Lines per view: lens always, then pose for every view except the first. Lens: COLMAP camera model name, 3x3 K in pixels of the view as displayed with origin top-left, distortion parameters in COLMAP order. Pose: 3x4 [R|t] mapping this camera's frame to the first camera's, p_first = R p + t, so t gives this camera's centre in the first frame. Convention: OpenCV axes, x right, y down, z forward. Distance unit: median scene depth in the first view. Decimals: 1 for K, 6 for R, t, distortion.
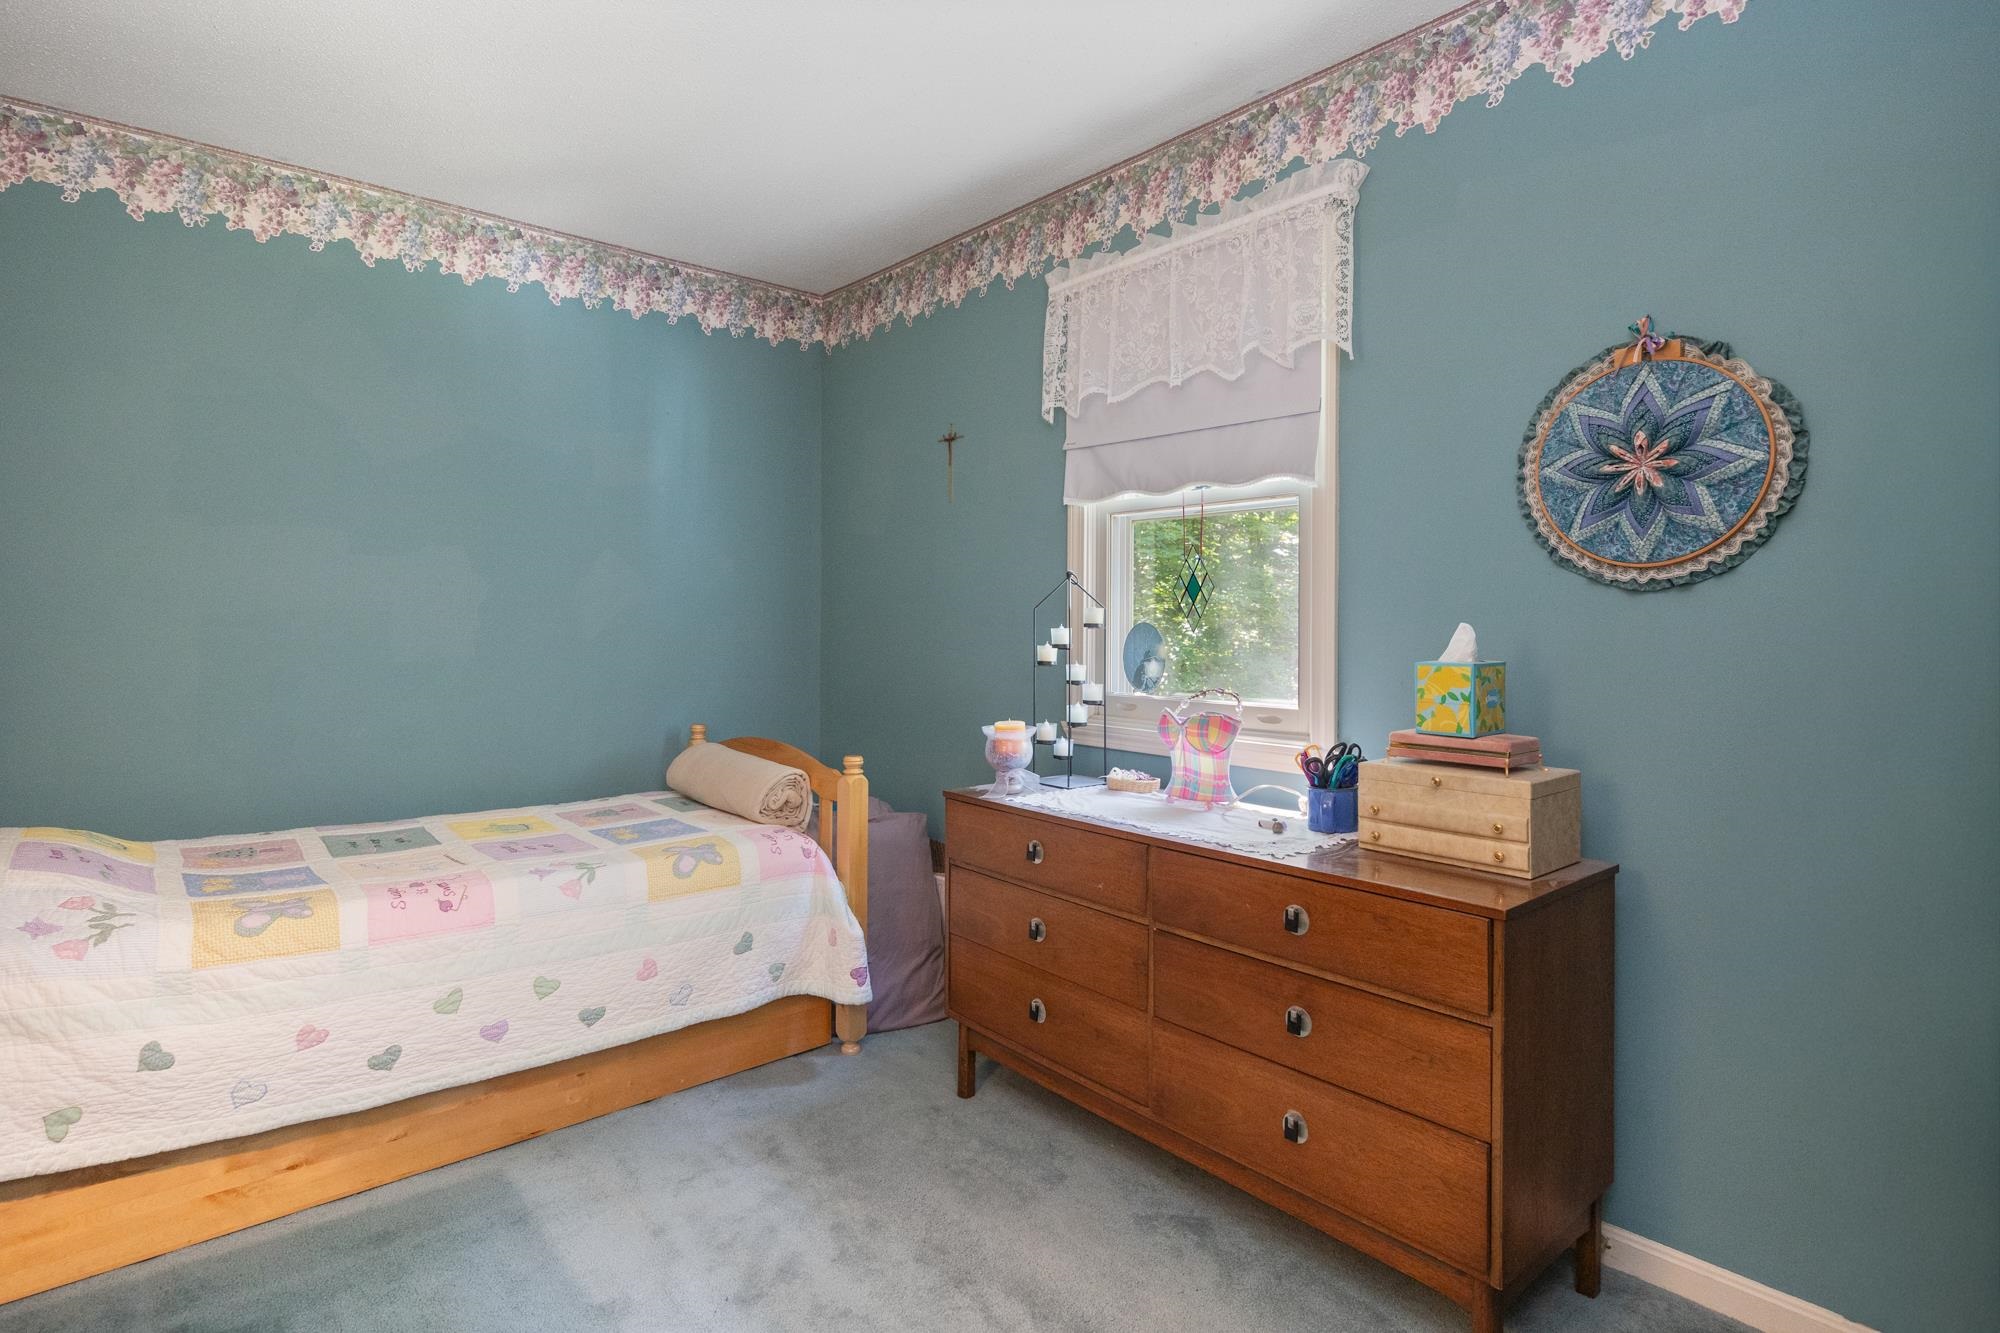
lens RADIAL K [[982.6, 0, 999.7], [0, 982.6, 664.2], [0, 0, 1]] dist [-0.015126, 0.000138]
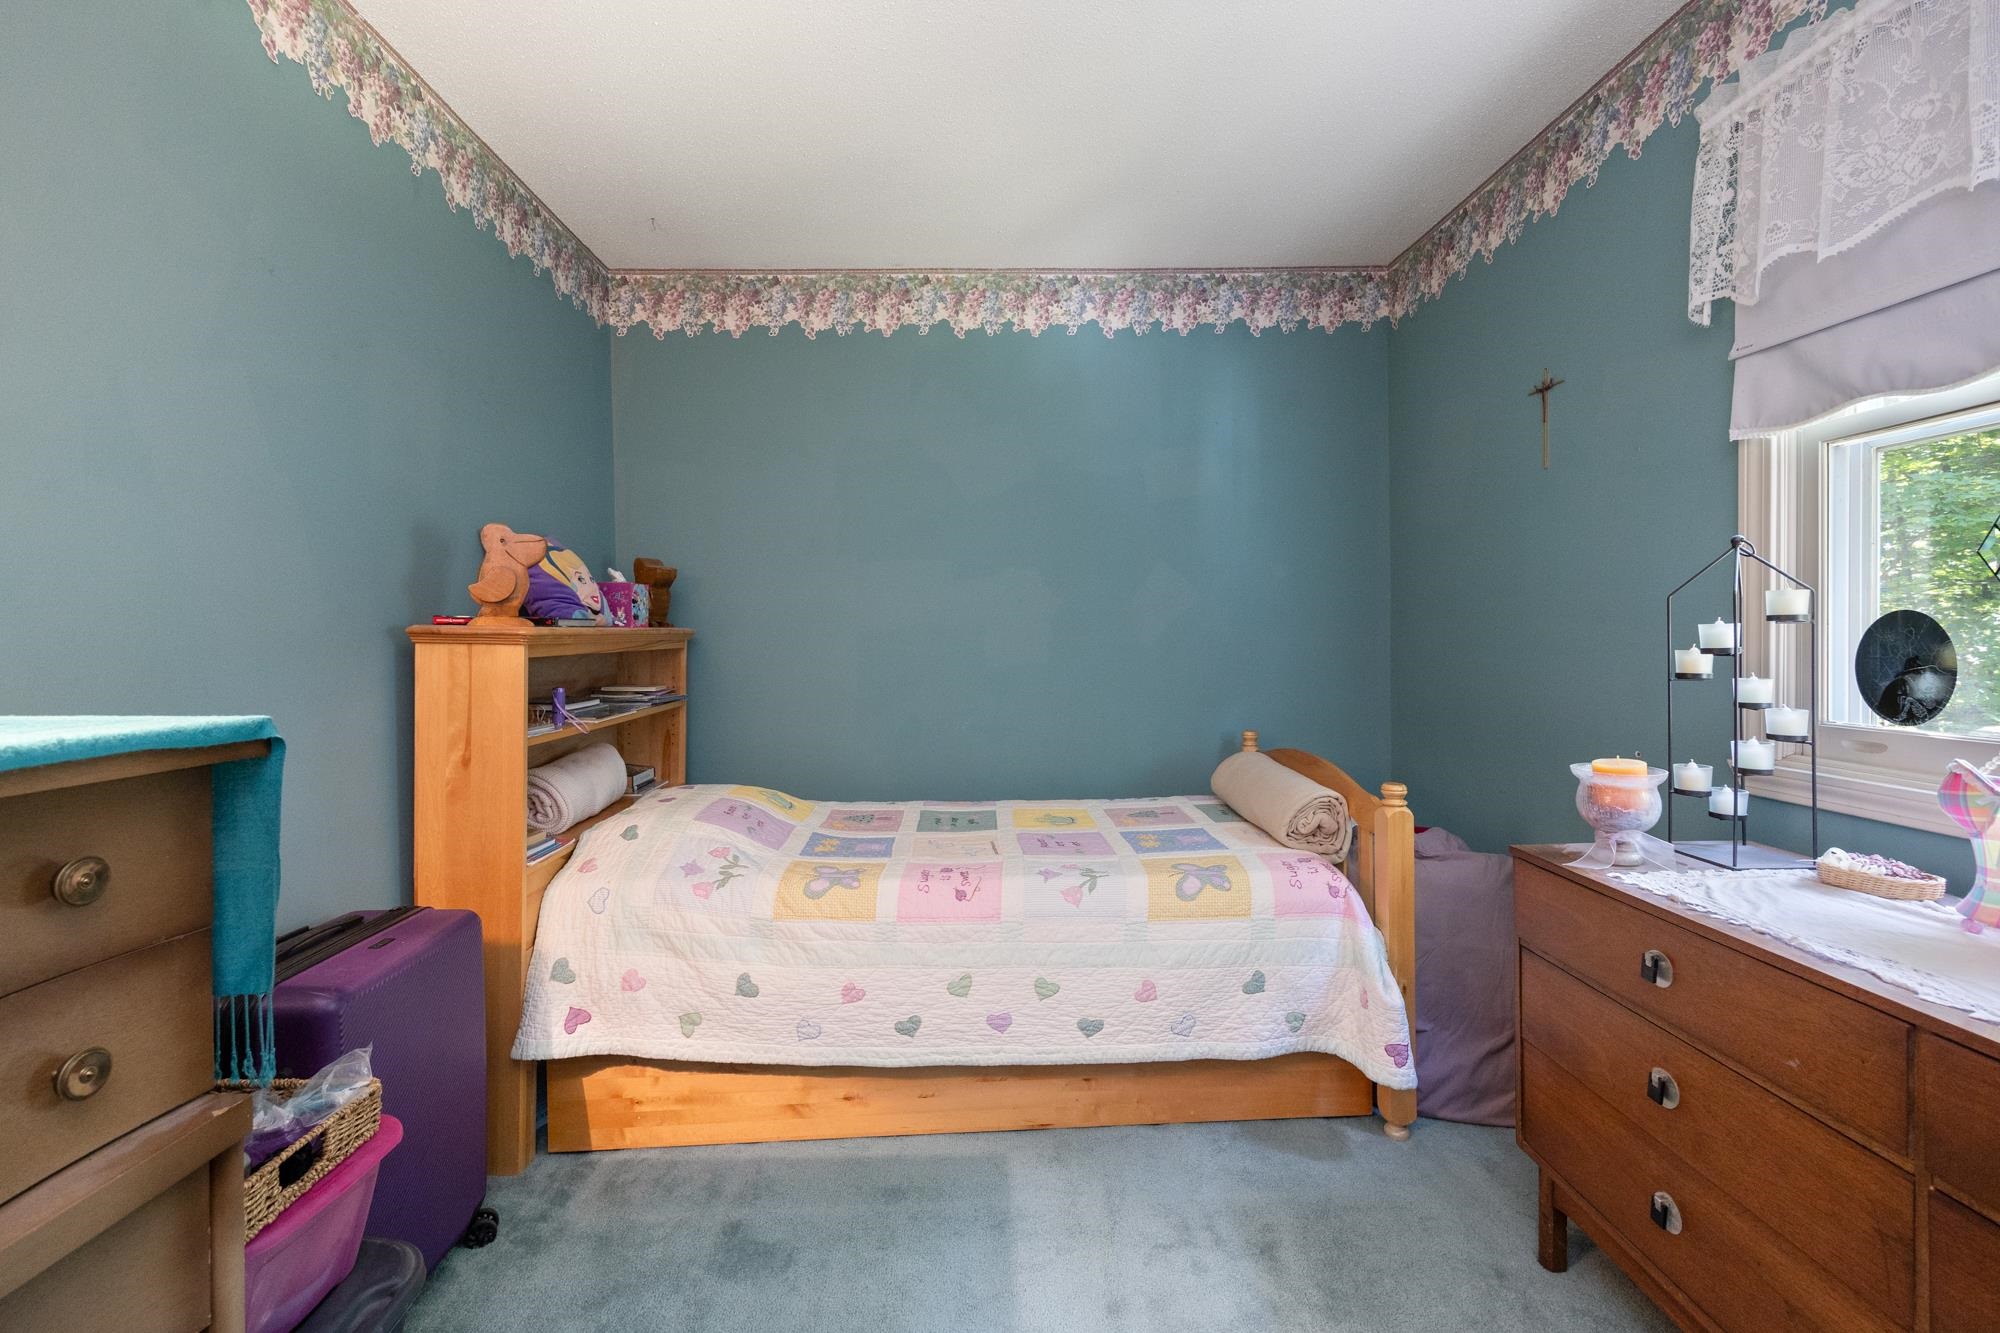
lens RADIAL K [[832.6, 0, 1001.5], [0, 832.6, 658.9], [0, 0, 1]] dist [0.008481, -0.001390]
pose [[0.775931, -0.001114, -0.630816, 0.042011], [-0.004369, 0.999965, -0.007140, -0.006613], [0.630802, 0.008296, 0.775899, 0.252140]]
